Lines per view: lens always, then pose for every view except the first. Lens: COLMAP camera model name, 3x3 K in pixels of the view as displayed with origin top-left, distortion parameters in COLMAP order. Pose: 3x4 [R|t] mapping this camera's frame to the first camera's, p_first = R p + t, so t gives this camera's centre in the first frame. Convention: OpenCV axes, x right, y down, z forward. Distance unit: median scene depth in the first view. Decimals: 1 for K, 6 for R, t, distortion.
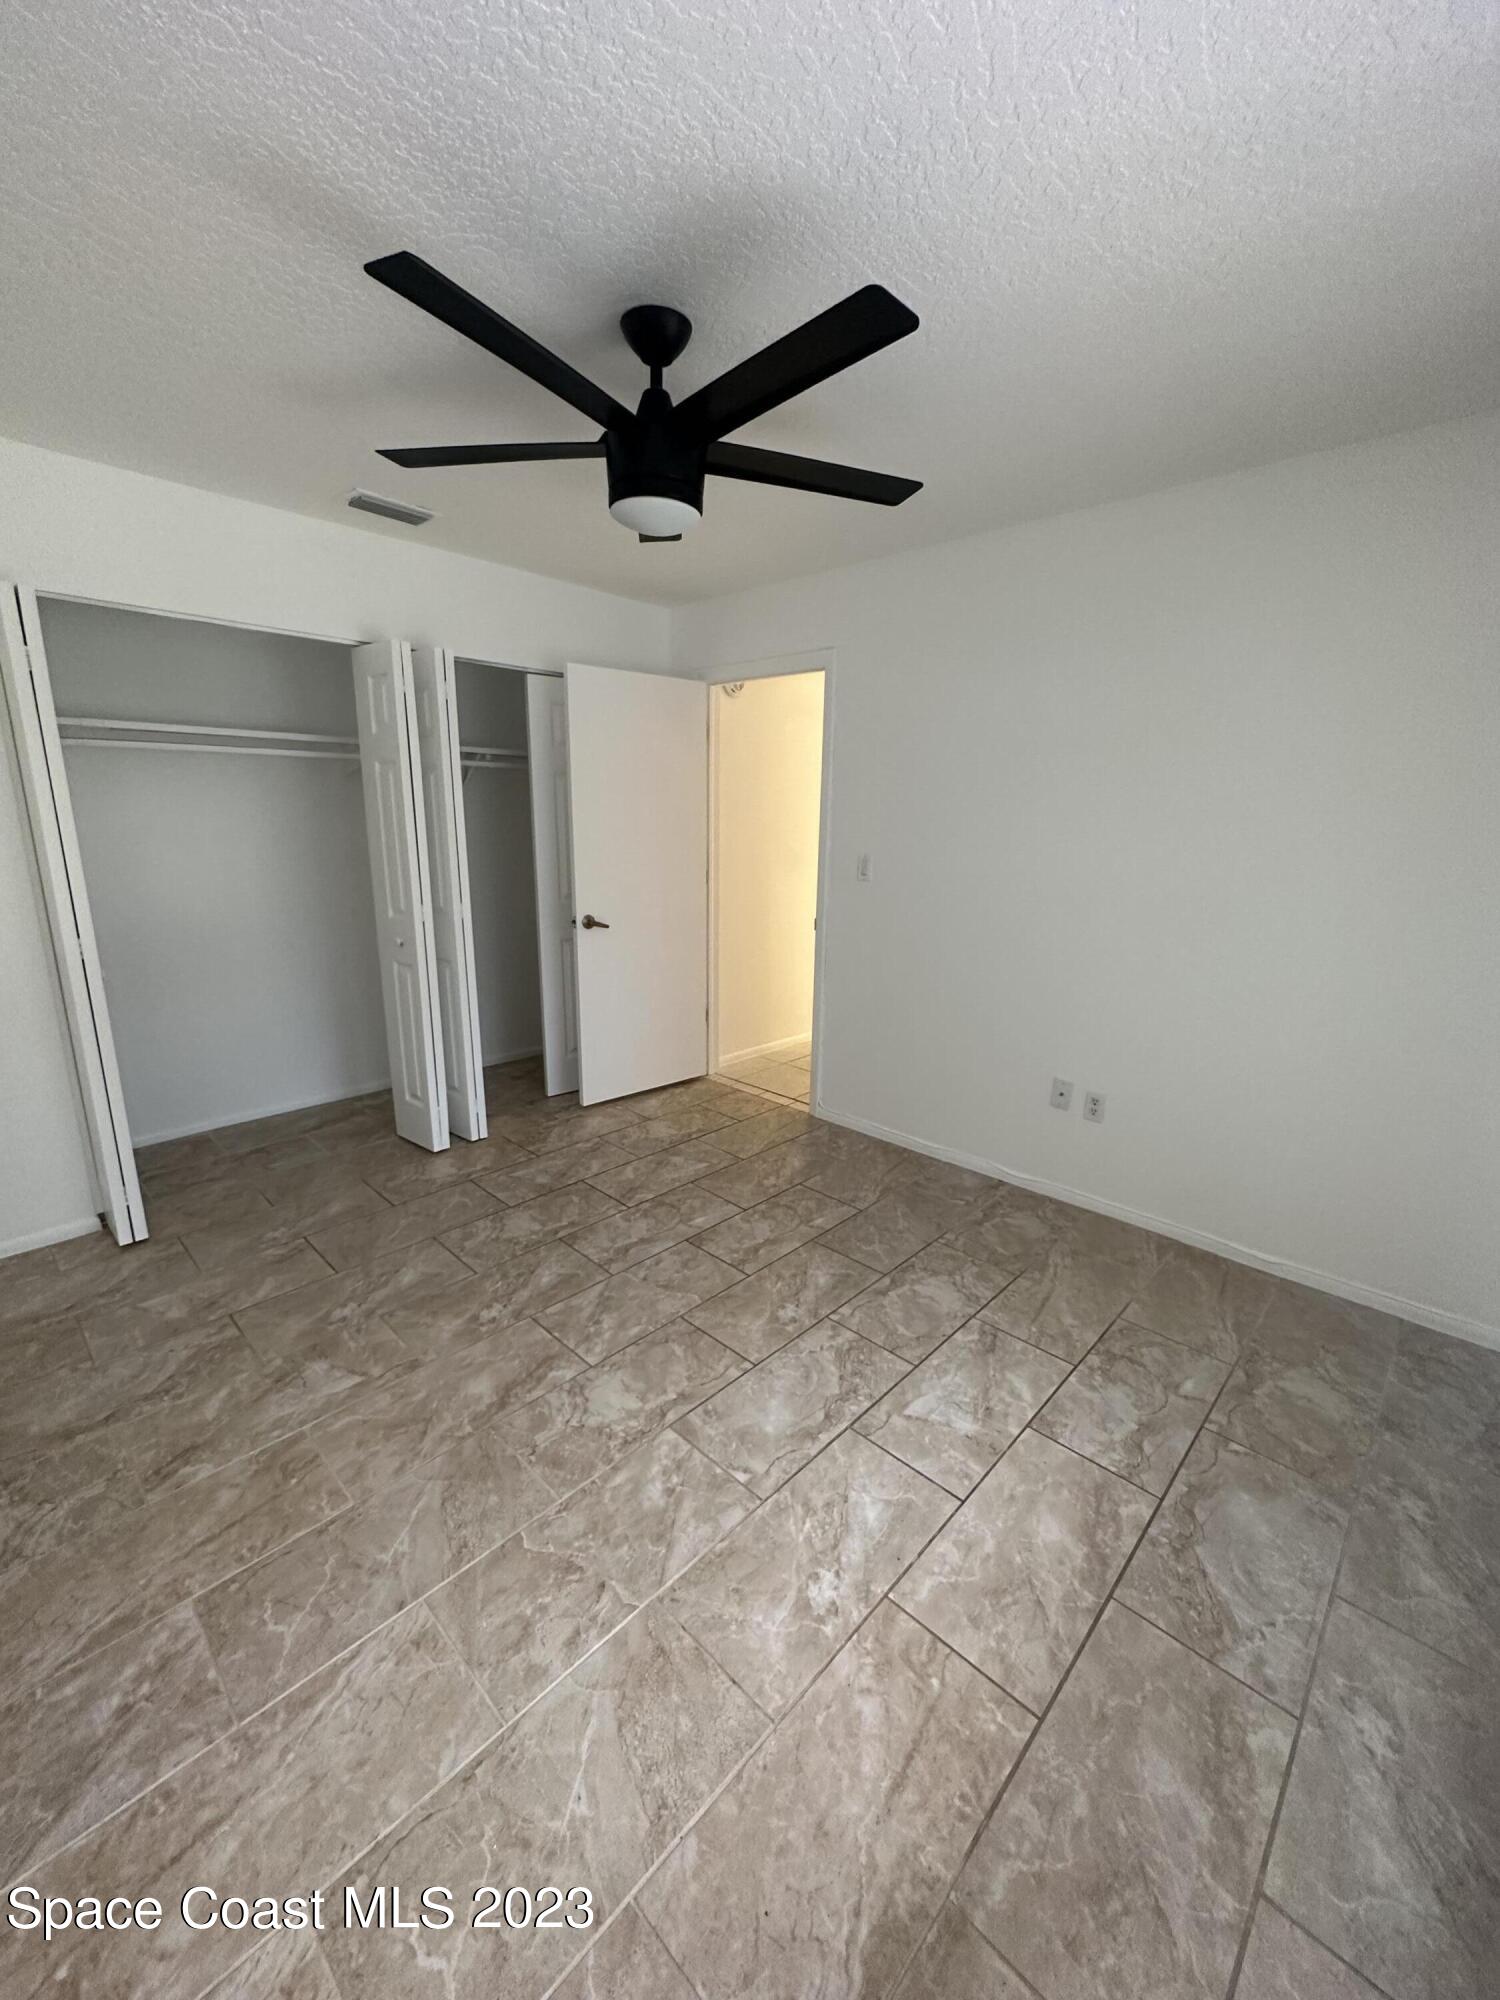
lens RADIAL K [[797.4, 0, 750.0], [0, 797.4, 1000.0], [0, 0, 1]] dist [-0.001199, -0.000303]
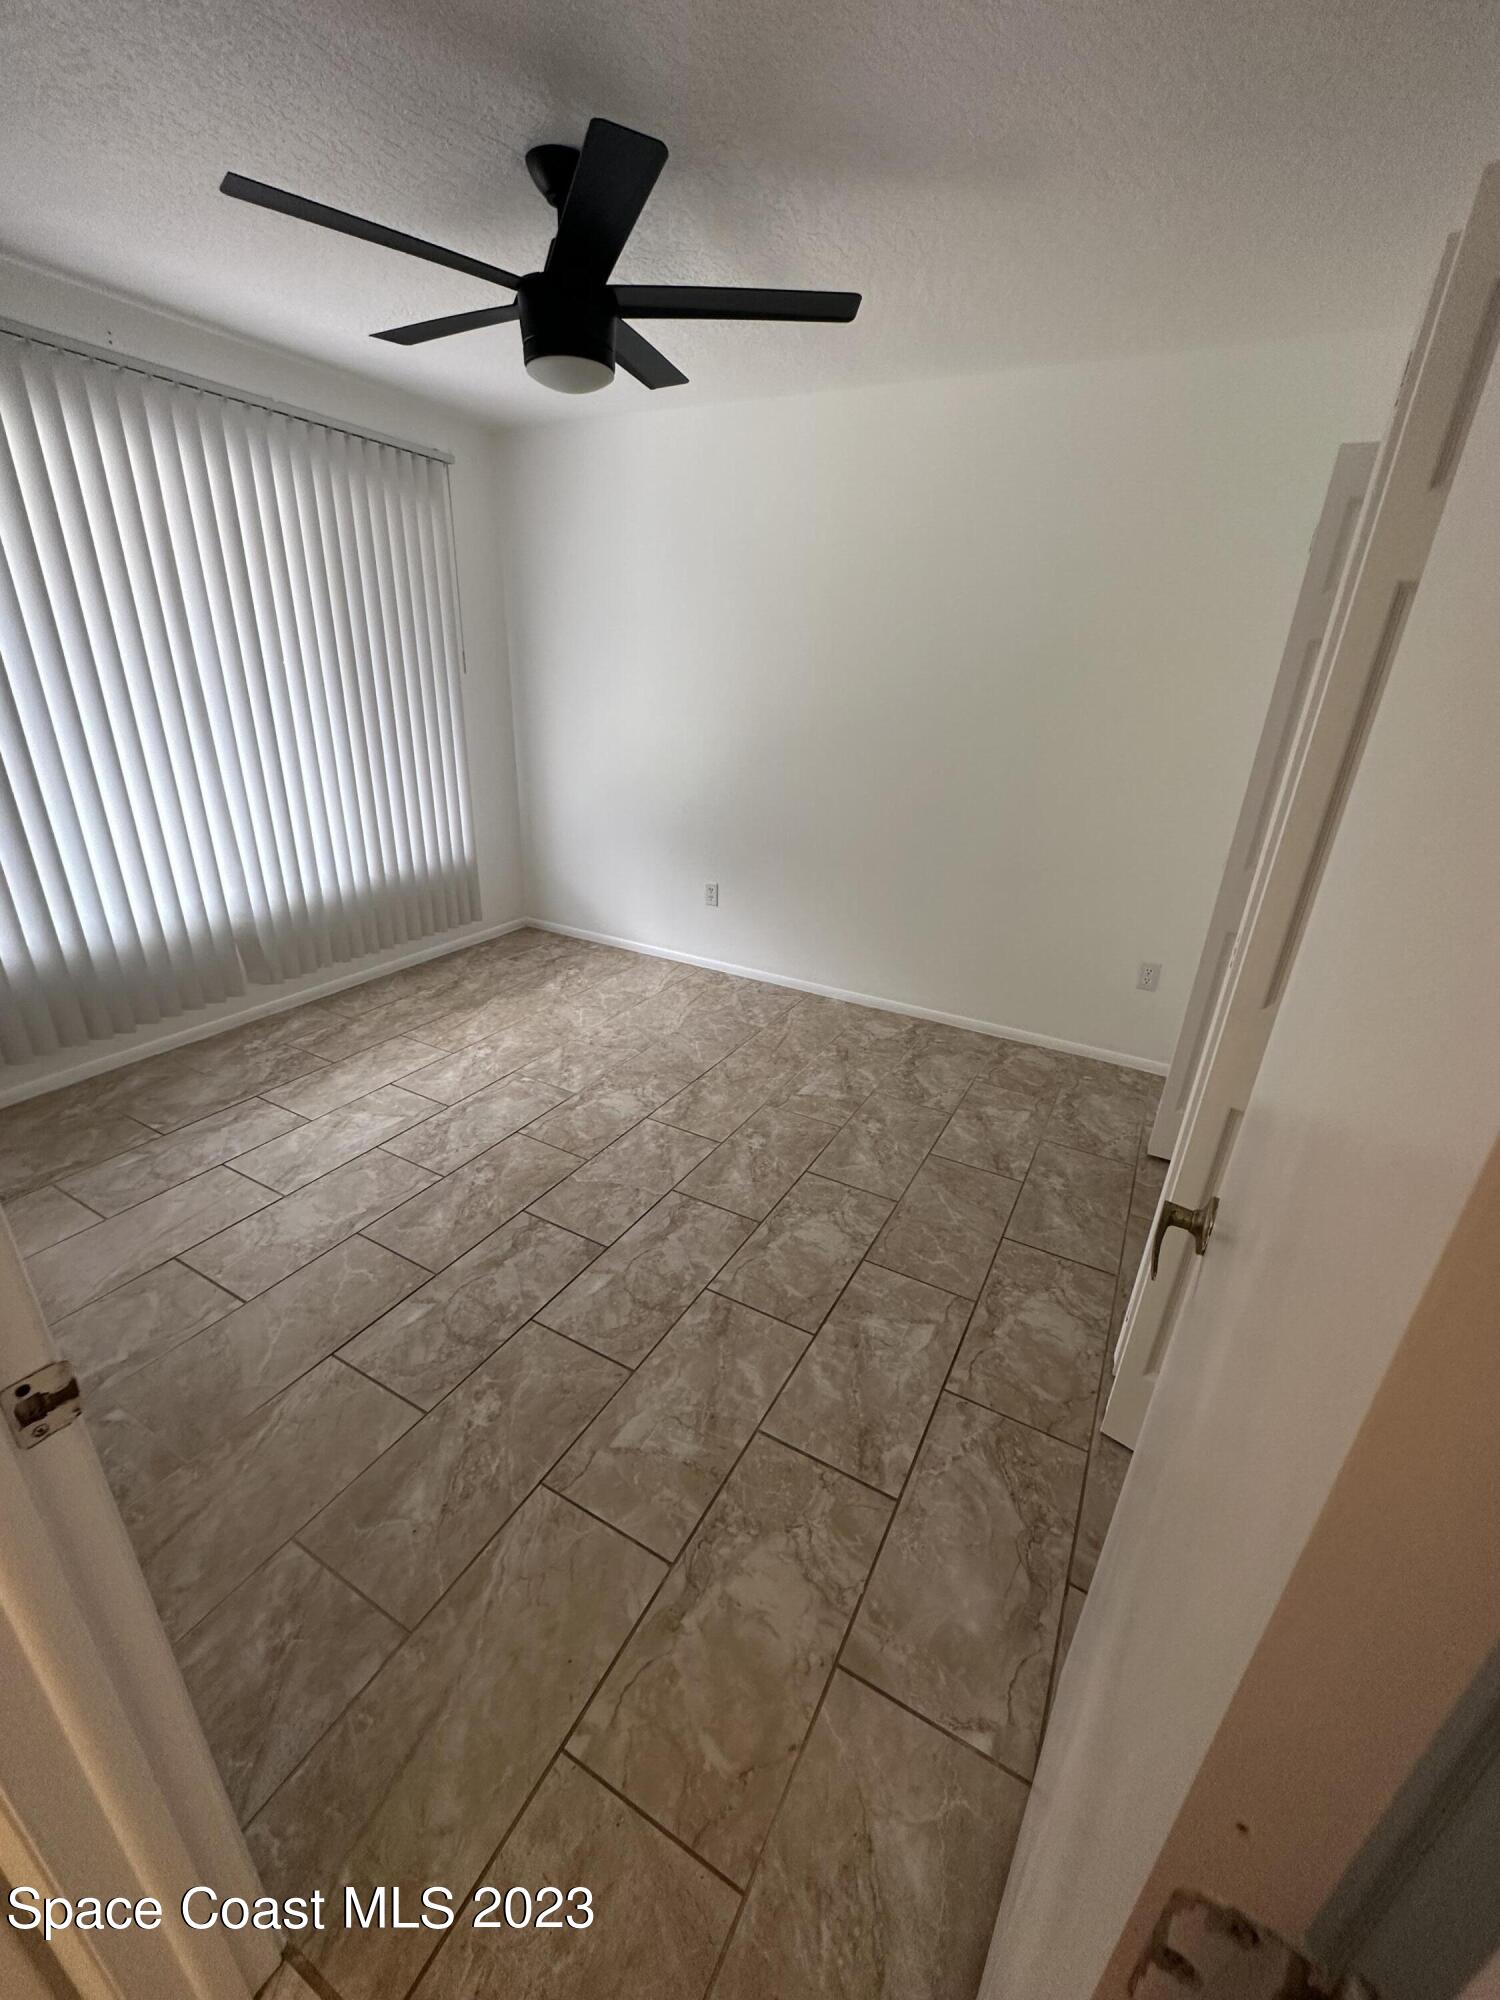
lens RADIAL K [[797.4, 0, 750.0], [0, 797.4, 1000.0], [0, 0, 1]] dist [-0.001199, -0.000303]
pose [[-0.963288, 0.047128, -0.264301, -0.024437], [-0.118903, 0.807760, 0.577396, -0.465682], [0.240704, 0.587625, -0.772502, 1.900112]]
